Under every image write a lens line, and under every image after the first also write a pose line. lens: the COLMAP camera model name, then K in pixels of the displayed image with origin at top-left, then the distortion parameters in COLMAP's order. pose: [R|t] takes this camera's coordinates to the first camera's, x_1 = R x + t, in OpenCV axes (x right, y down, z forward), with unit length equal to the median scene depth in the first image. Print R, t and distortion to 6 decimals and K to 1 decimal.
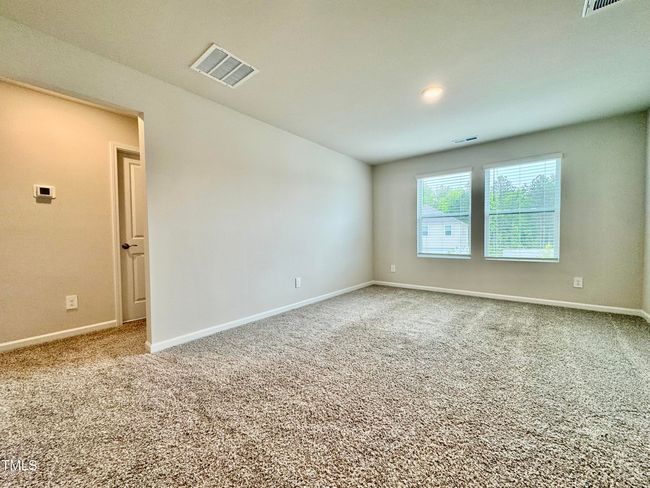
lens RADIAL K [[260.0, 0, 326.5], [0, 260.0, 240.7], [0, 0, 1]] dist [-0.003106, 0.001083]
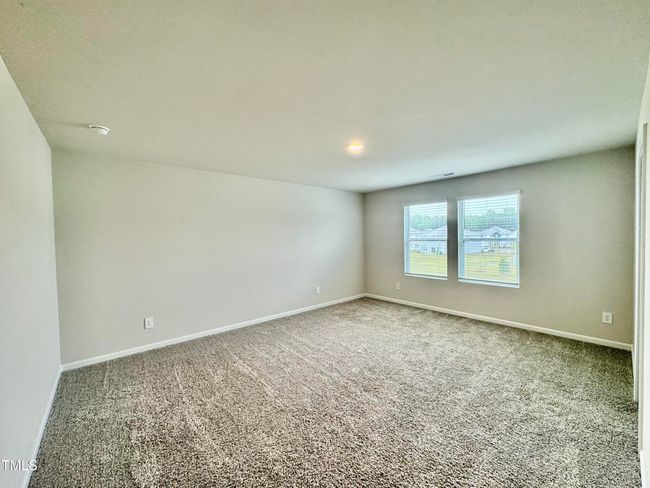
lens RADIAL K [[260.0, 0, 324.6], [0, 260.0, 248.6], [0, 0, 1]] dist [-0.003106, 0.001083]
pose [[0.982838, 0.051102, -0.177251, 0.233366], [-0.057609, 0.997834, -0.031758, 0.002131], [0.175244, 0.041424, 0.983653, -0.189702]]
